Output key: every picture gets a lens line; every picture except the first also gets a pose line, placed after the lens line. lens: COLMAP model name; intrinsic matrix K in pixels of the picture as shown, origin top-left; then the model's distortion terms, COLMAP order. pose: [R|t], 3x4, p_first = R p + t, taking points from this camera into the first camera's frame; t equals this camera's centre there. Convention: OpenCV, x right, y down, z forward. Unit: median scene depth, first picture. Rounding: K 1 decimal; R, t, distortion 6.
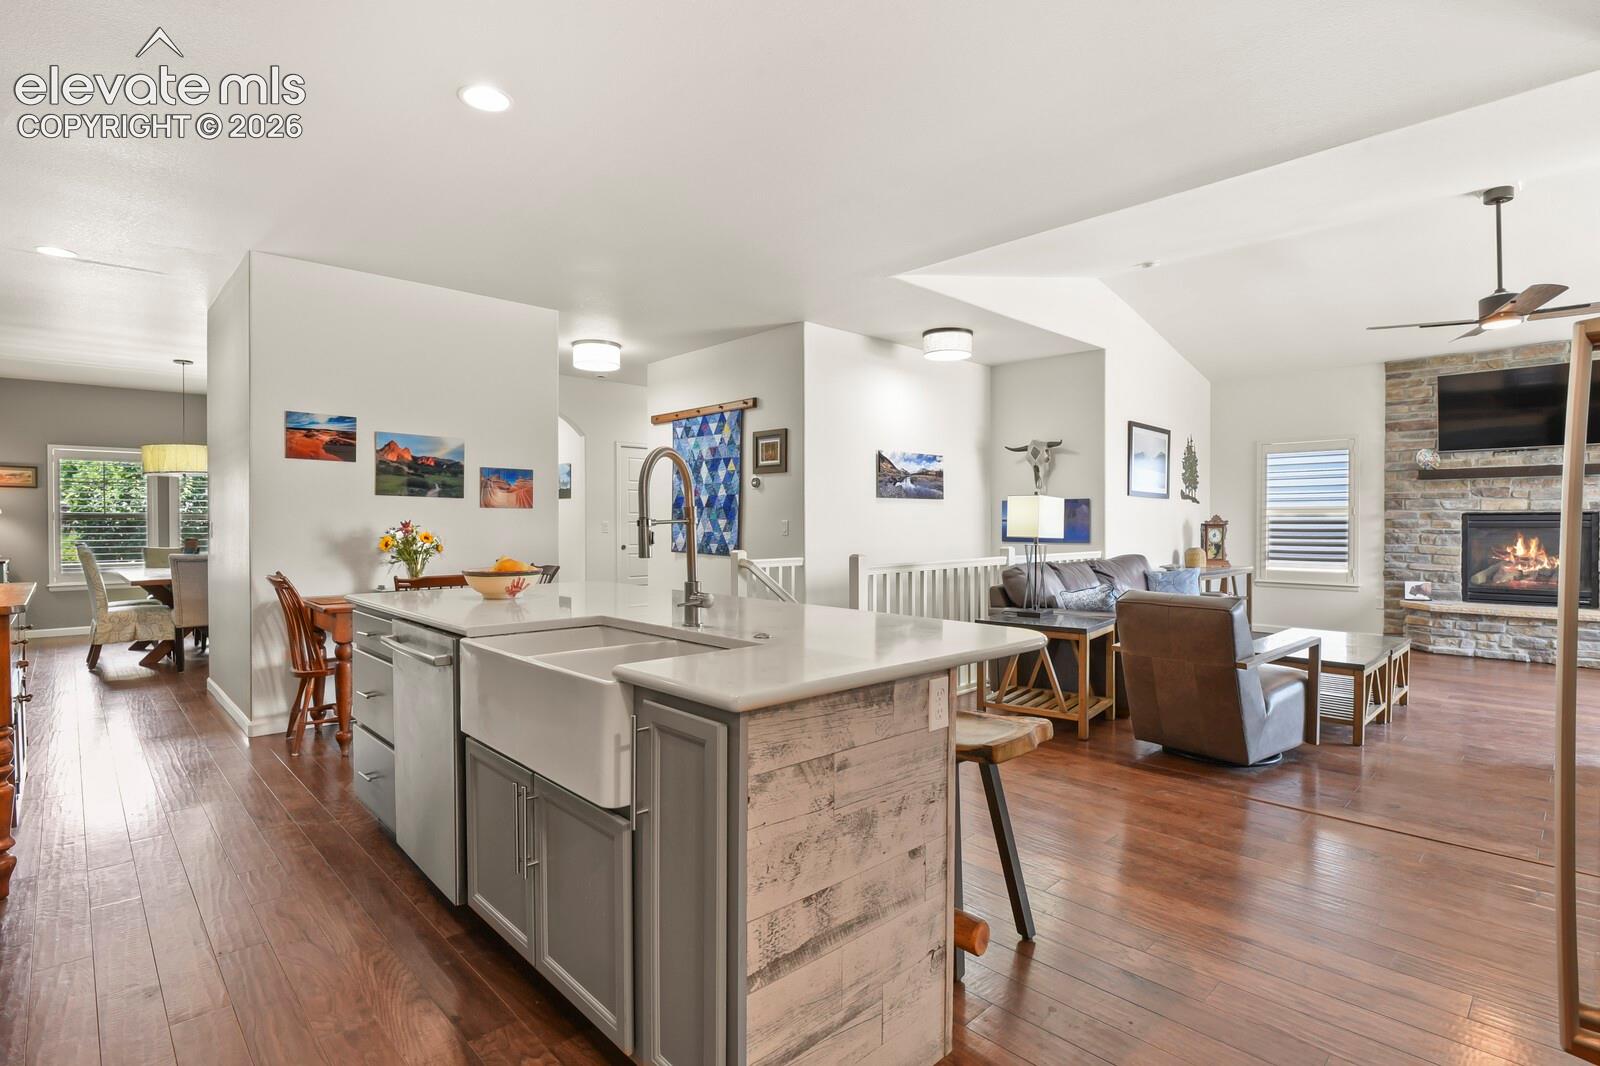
lens RADIAL K [[776.9, 0, 809.9], [0, 776.9, 532.0], [0, 0, 1]] dist [-0.004375, -0.007931]
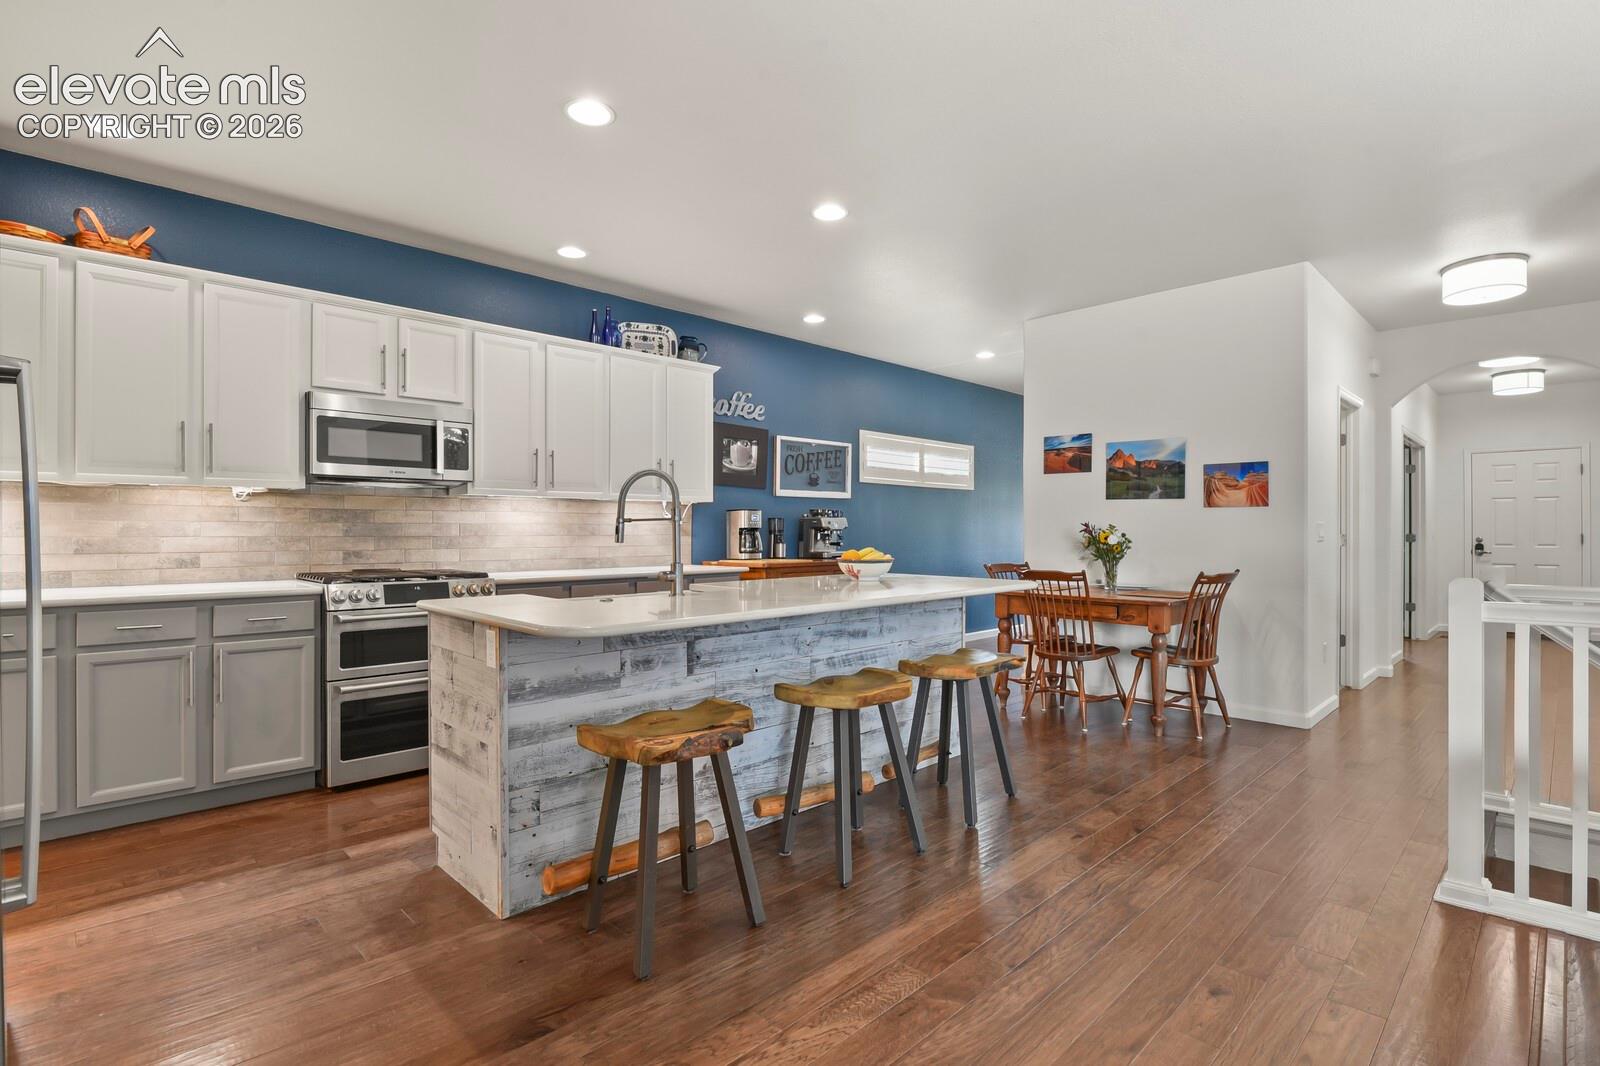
lens RADIAL K [[776.9, 0, 812.1], [0, 776.9, 528.8], [0, 0, 1]] dist [-0.004375, -0.007931]
pose [[0.020859, -0.000323, -0.999782, 0.384691], [-0.011236, 0.999937, -0.000558, 0.000445], [0.999719, 0.011245, 0.020854, 0.376300]]
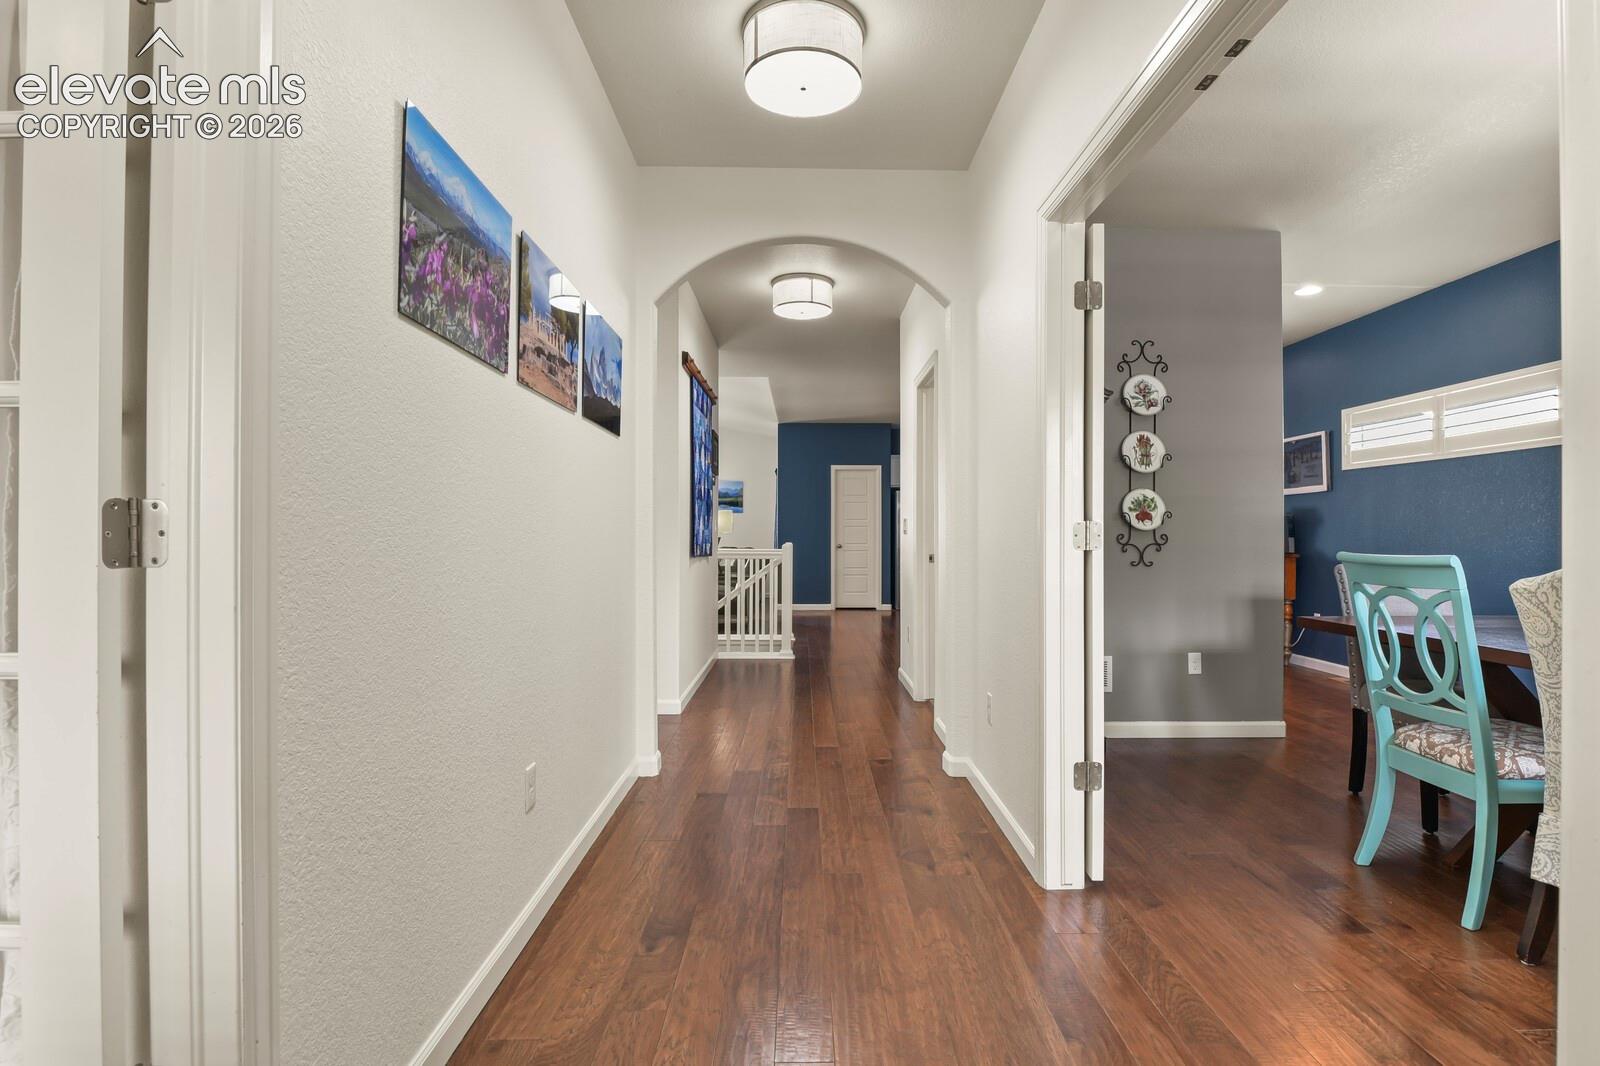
lens RADIAL K [[776.9, 0, 807.9], [0, 776.9, 532.0], [0, 0, 1]] dist [-0.004375, -0.007931]
pose [[-0.722855, 0.003384, 0.690991, -0.773806], [0.007794, 0.999964, 0.003256, 0.000018], [-0.690955, 0.007739, -0.722856, 1.486659]]
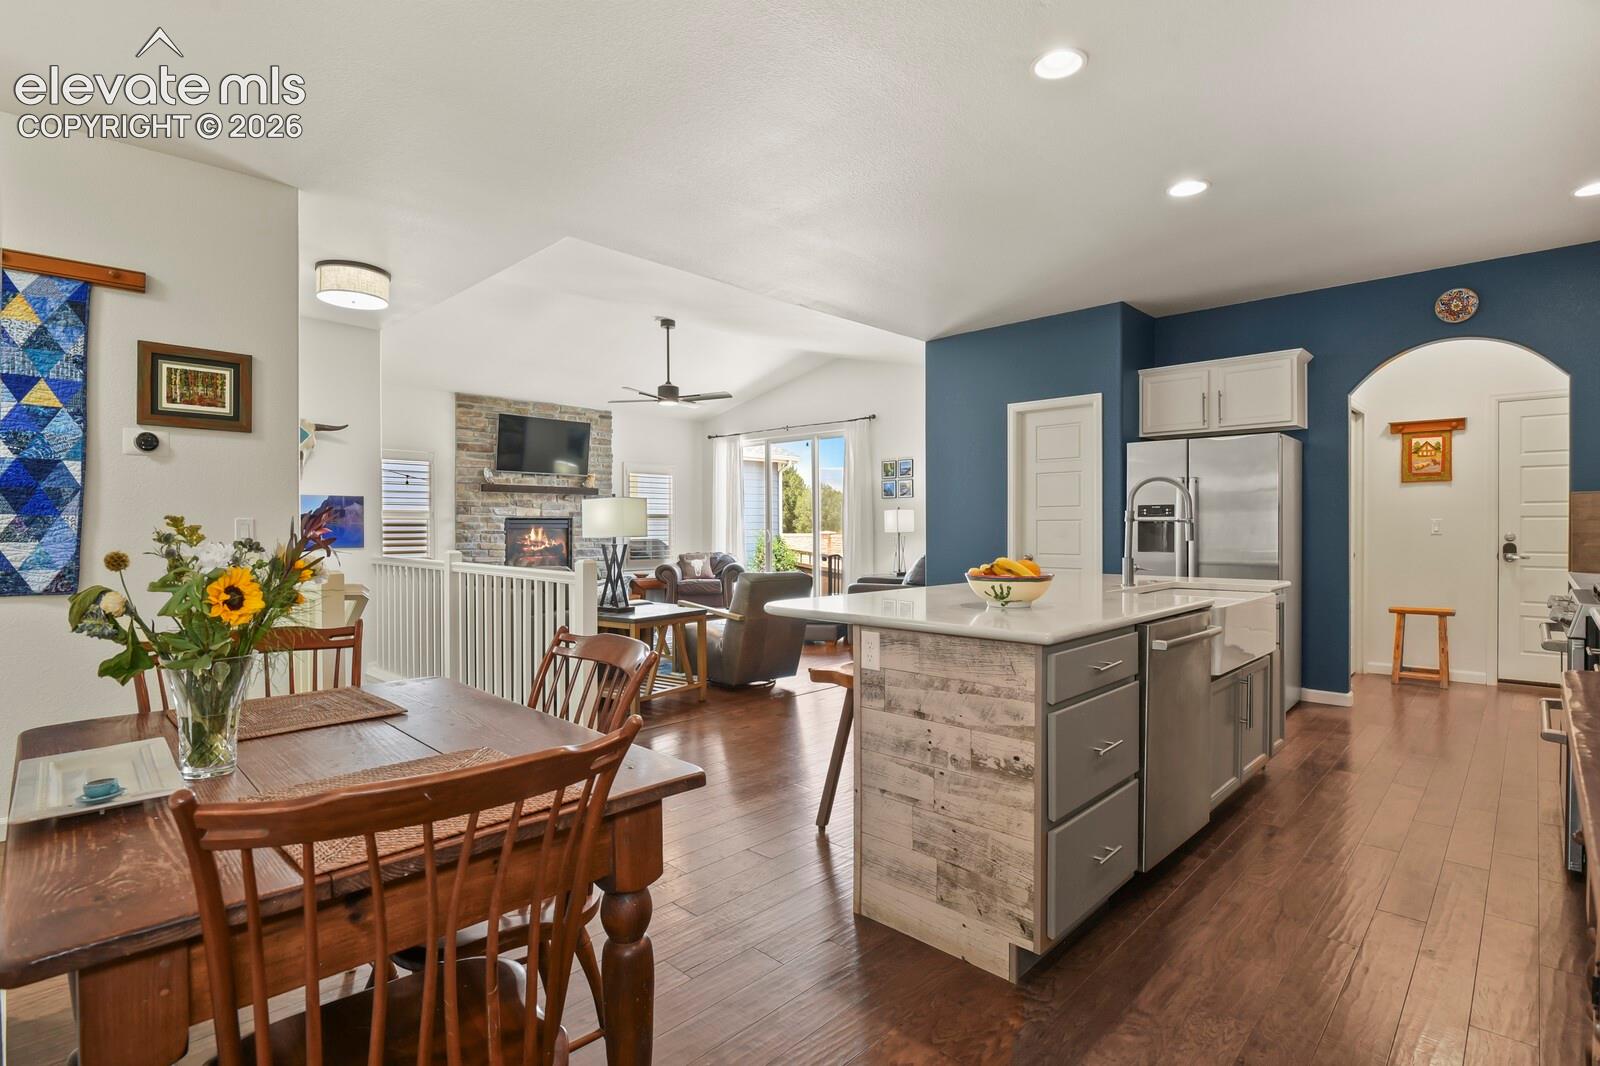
lens RADIAL K [[776.9, 0, 818.9], [0, 776.9, 526.6], [0, 0, 1]] dist [-0.004375, -0.007931]
pose [[-0.059815, -0.000384, 0.998209, -0.531974], [0.013220, 0.999912, 0.001177, -0.003612], [-0.998122, 0.013266, -0.059805, 0.538902]]
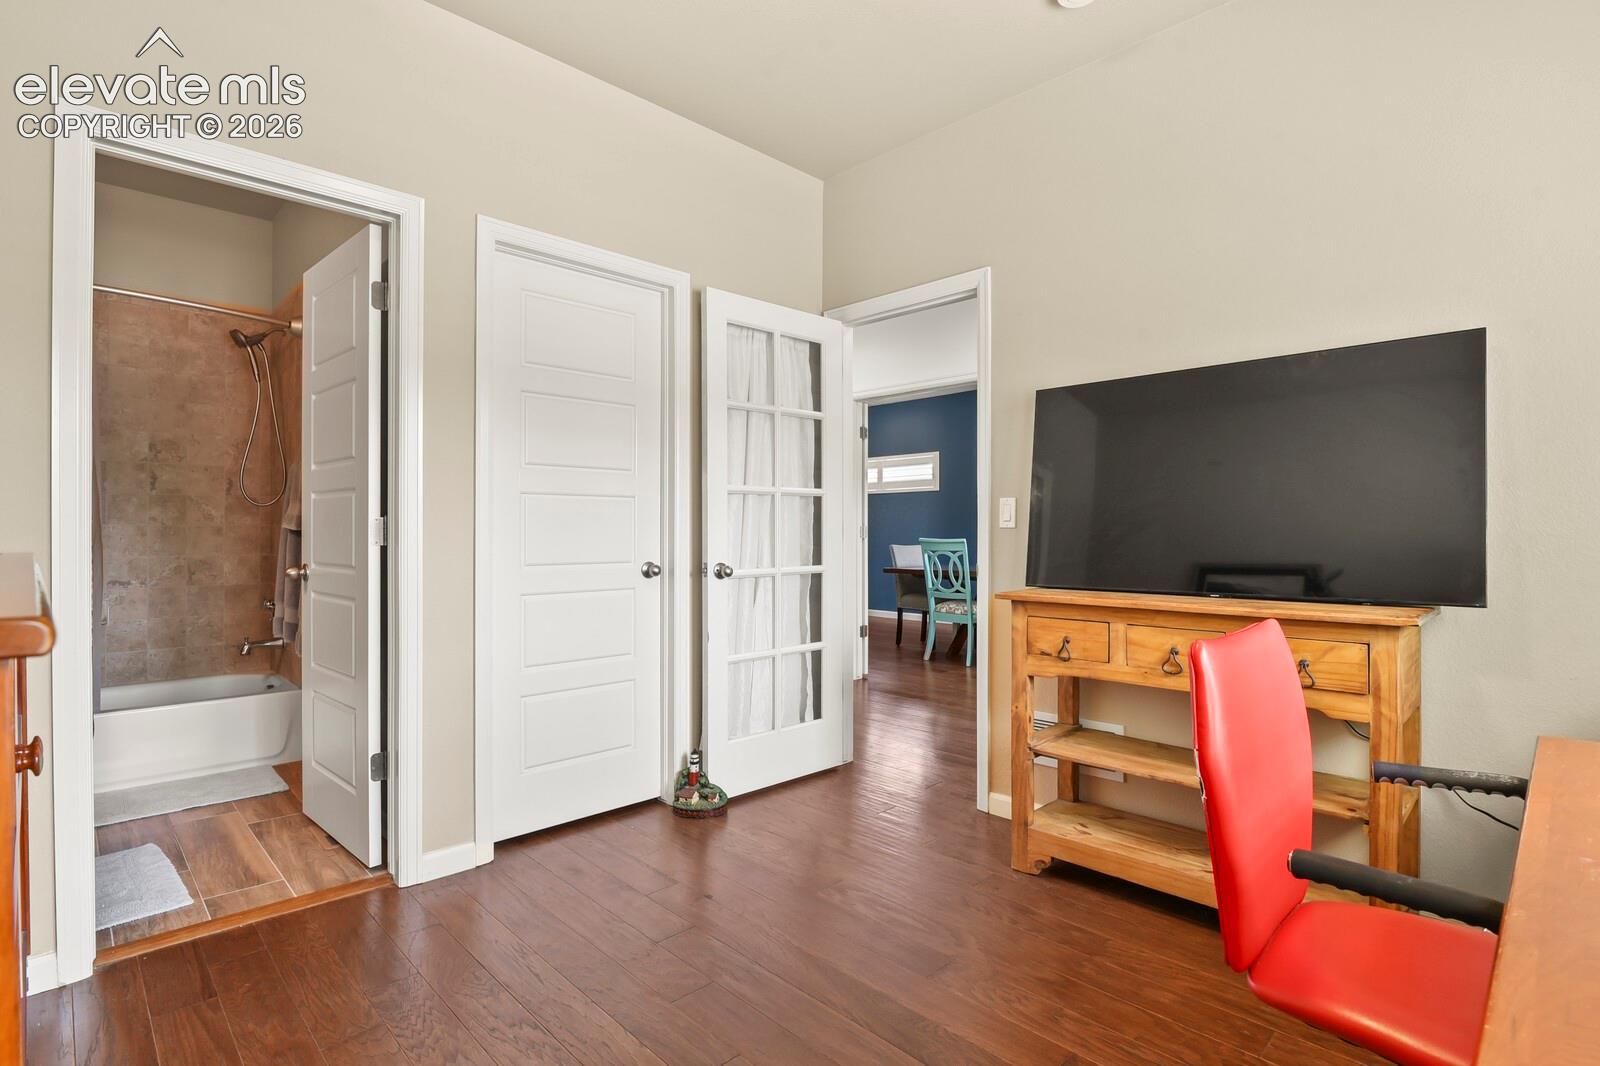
lens RADIAL K [[776.9, 0, 809.0], [0, 776.9, 532.5], [0, 0, 1]] dist [-0.004375, -0.007931]
pose [[-0.999874, -0.001260, -0.015845, -0.548893], [-0.001504, 0.999879, 0.015452, -0.009377], [0.015824, 0.015474, -0.999755, 1.994921]]
